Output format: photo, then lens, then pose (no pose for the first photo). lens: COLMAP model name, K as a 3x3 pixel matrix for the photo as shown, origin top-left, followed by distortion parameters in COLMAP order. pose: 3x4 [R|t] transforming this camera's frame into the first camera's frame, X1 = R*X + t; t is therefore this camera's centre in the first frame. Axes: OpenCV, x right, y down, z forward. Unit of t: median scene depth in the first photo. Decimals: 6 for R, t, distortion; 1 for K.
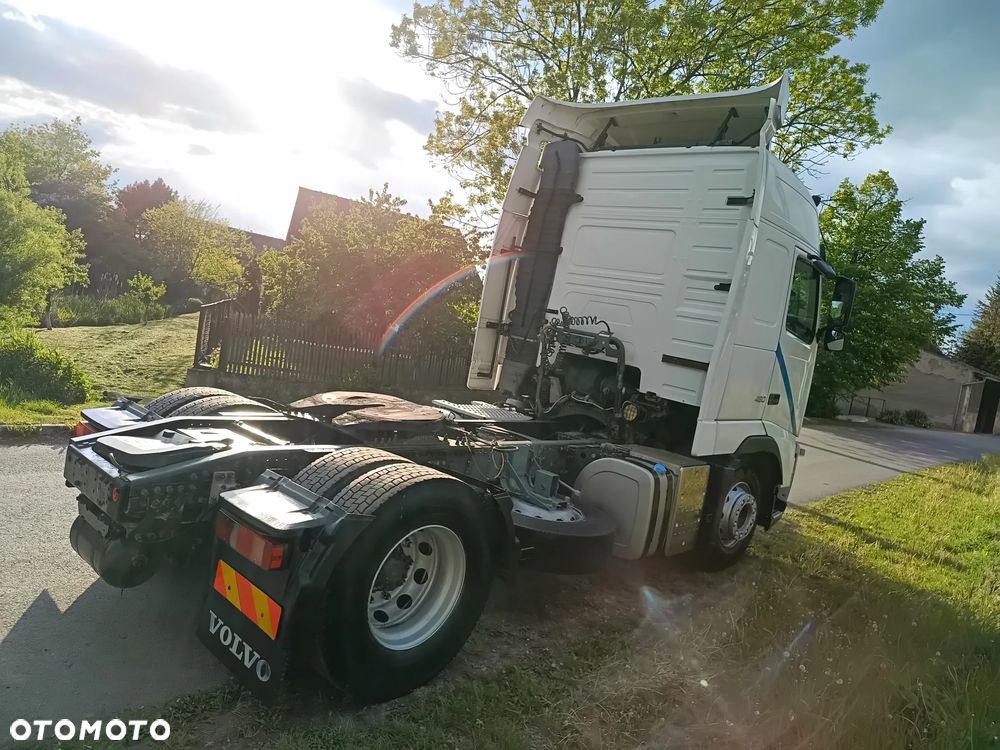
lens RADIAL K [[688.7, 0, 505.1], [0, 688.7, 375.7], [0, 0, 1]] dist [0.108912, -0.106447]
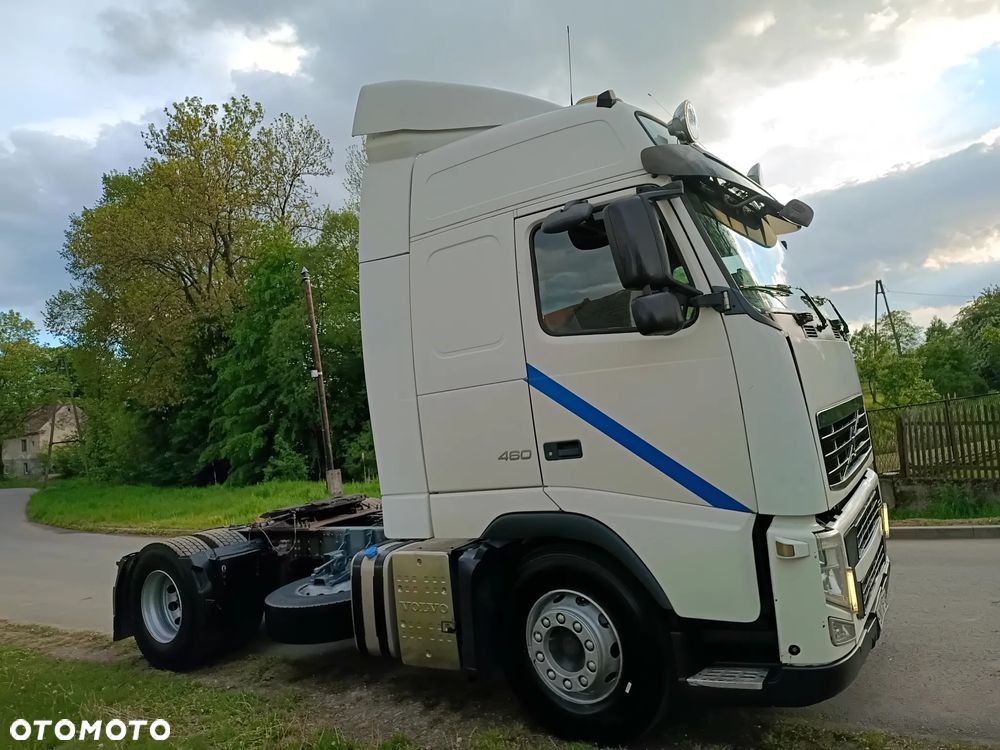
lens RADIAL K [[688.7, 0, 503.4], [0, 688.7, 371.3], [0, 0, 1]] dist [0.108912, -0.106447]
pose [[0.139225, -0.244304, -0.959652, 0.977348], [0.061109, 0.969363, -0.237910, 0.107837], [0.988374, -0.025520, 0.149888, 0.857872]]
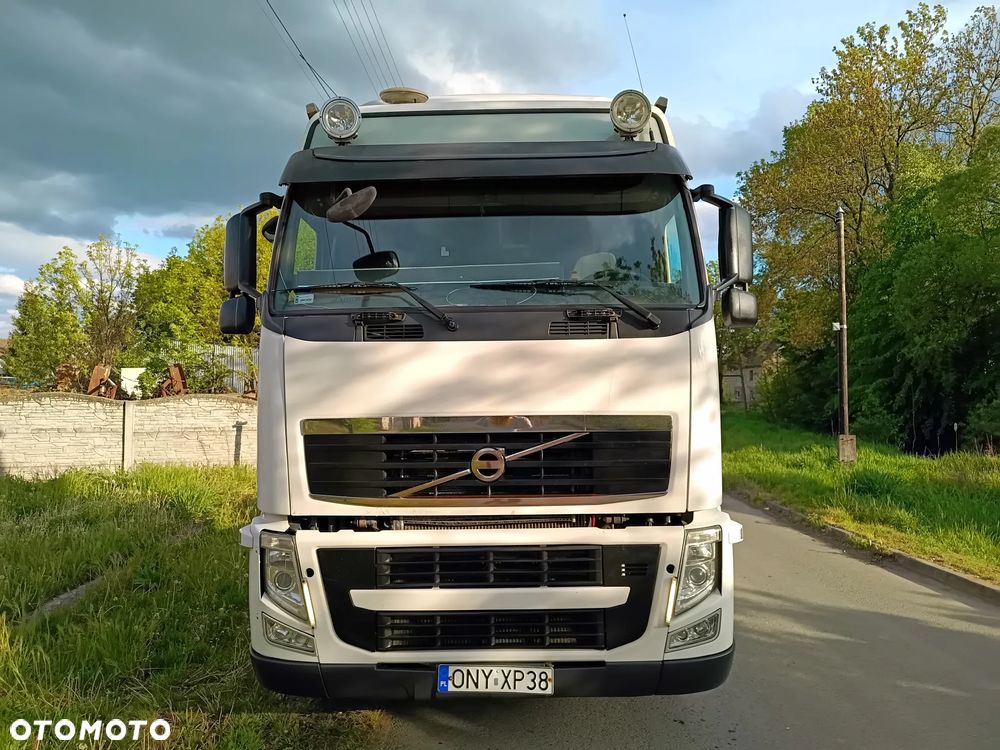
lens RADIAL K [[688.7, 0, 500.5], [0, 688.7, 368.8], [0, 0, 1]] dist [0.108912, -0.106447]
pose [[-0.728882, -0.196492, -0.655836, 0.726470], [-0.180820, 0.979166, -0.092404, 0.008774], [0.660329, 0.051236, -0.749226, 1.680571]]
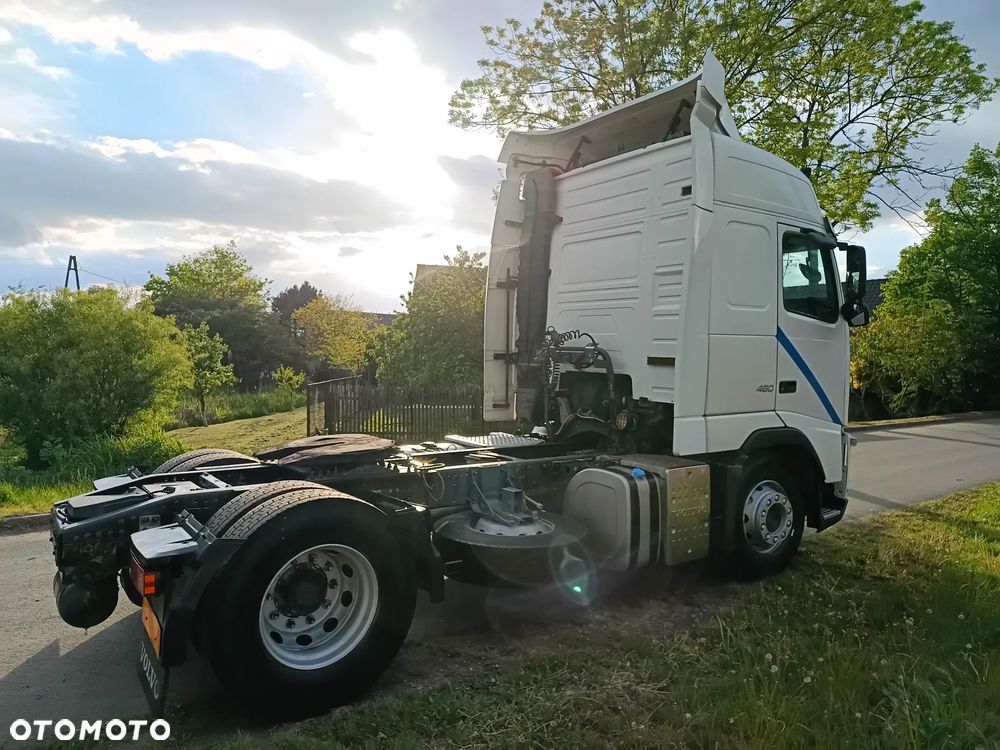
lens RADIAL K [[688.7, 0, 506.8], [0, 688.7, 373.7], [0, 0, 1]] dist [0.108912, -0.106447]
pose [[0.967146, -0.149698, -0.205471, 0.217634], [0.134073, 0.987052, -0.088048, 0.048019], [0.215991, 0.057607, 0.974694, 0.013050]]
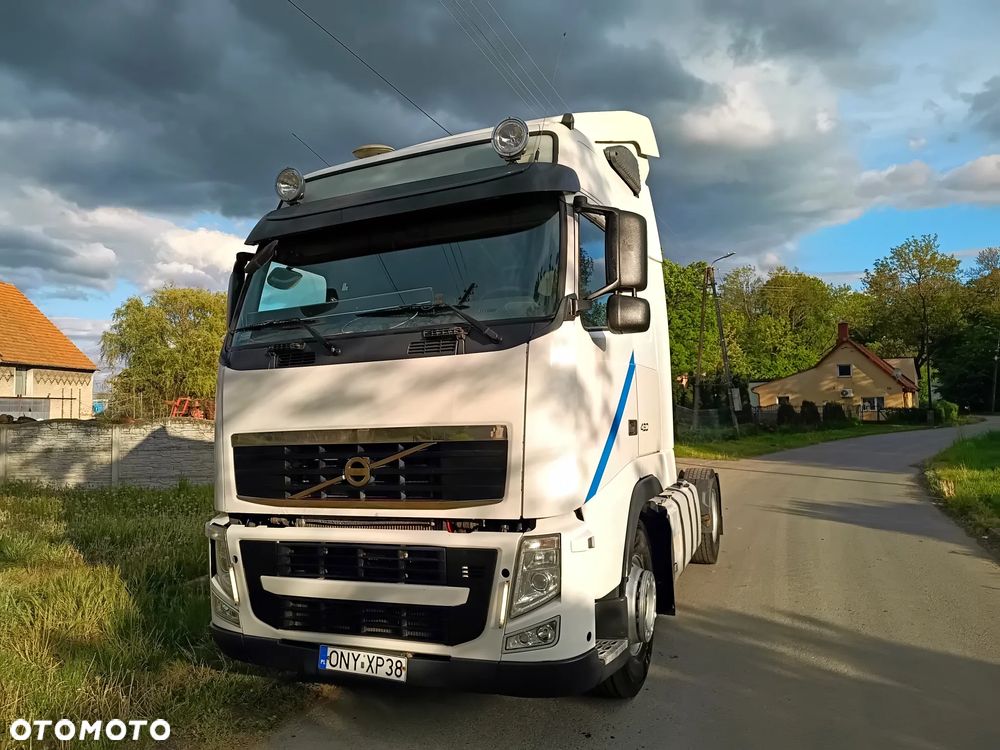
lens RADIAL K [[688.7, 0, 499.6], [0, 688.7, 366.5], [0, 0, 1]] dist [0.108912, -0.106447]
pose [[-0.932553, -0.169691, -0.318668, 0.464120], [-0.162784, 0.985474, -0.048394, -0.047729], [0.322251, 0.006744, -0.946630, 1.891733]]
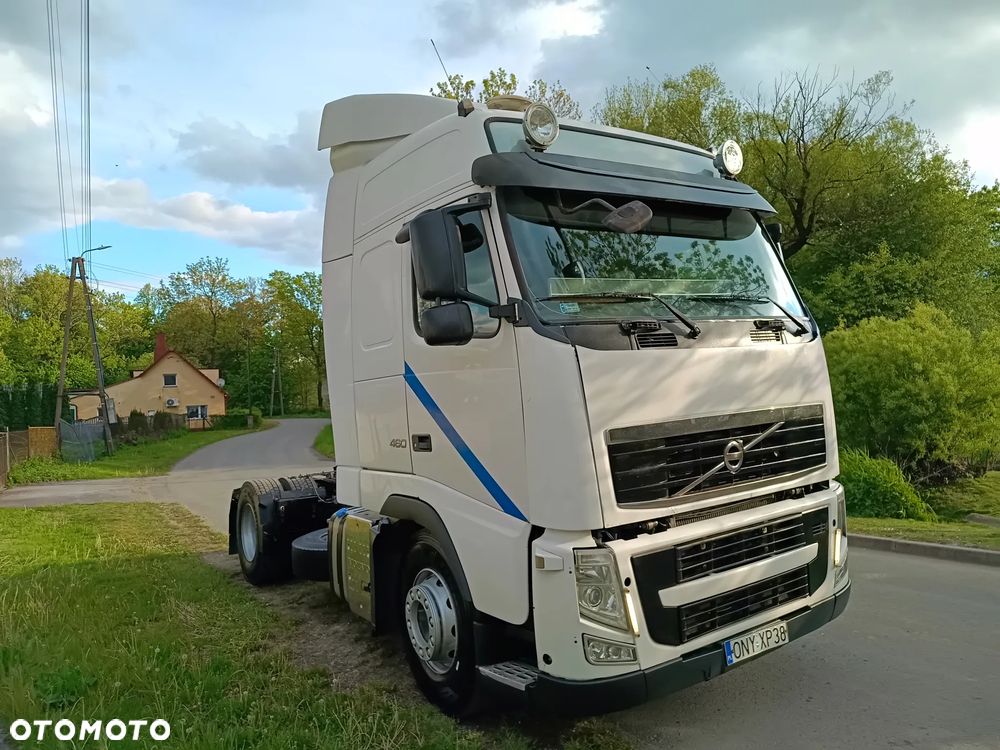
lens RADIAL K [[688.7, 0, 502.7], [0, 688.7, 369.5], [0, 0, 1]] dist [0.108912, -0.106447]
pose [[-0.232737, -0.187913, -0.954213, 1.007874], [-0.055150, 0.982127, -0.179959, 0.079143], [0.970975, 0.010742, -0.238941, 1.229866]]
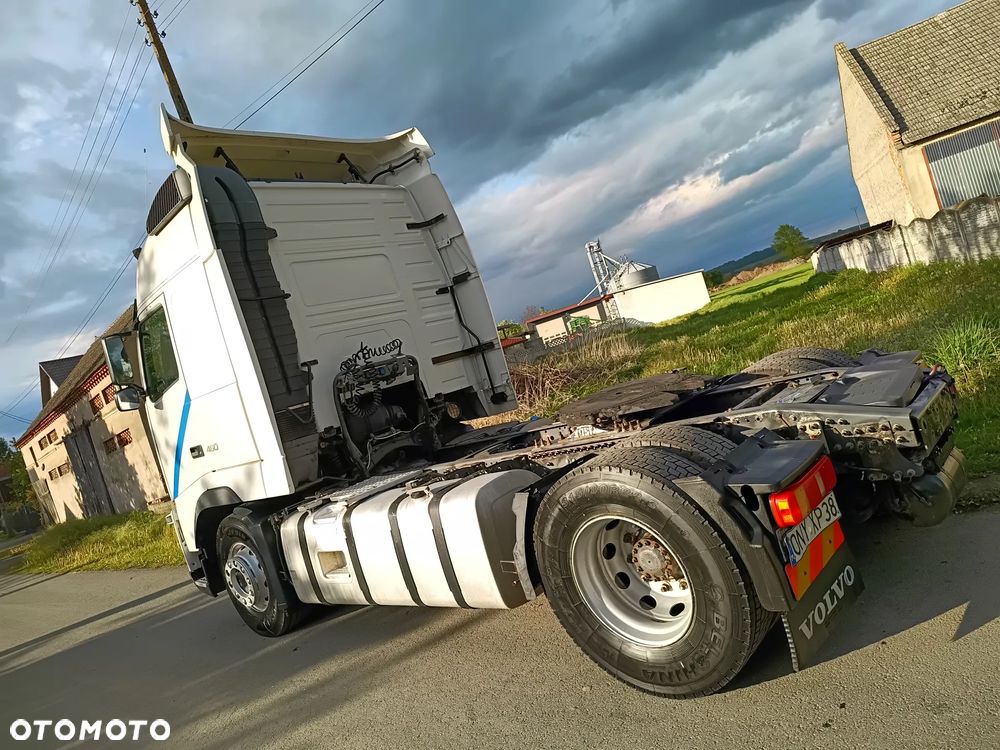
lens RADIAL K [[688.7, 0, 493.7], [0, 688.7, 372.8], [0, 0, 1]] dist [0.108912, -0.106447]
pose [[-0.049278, -0.177670, 0.982856, -0.816304], [0.366450, 0.912209, 0.183272, -0.164343], [-0.929132, 0.369199, 0.020156, 0.833318]]
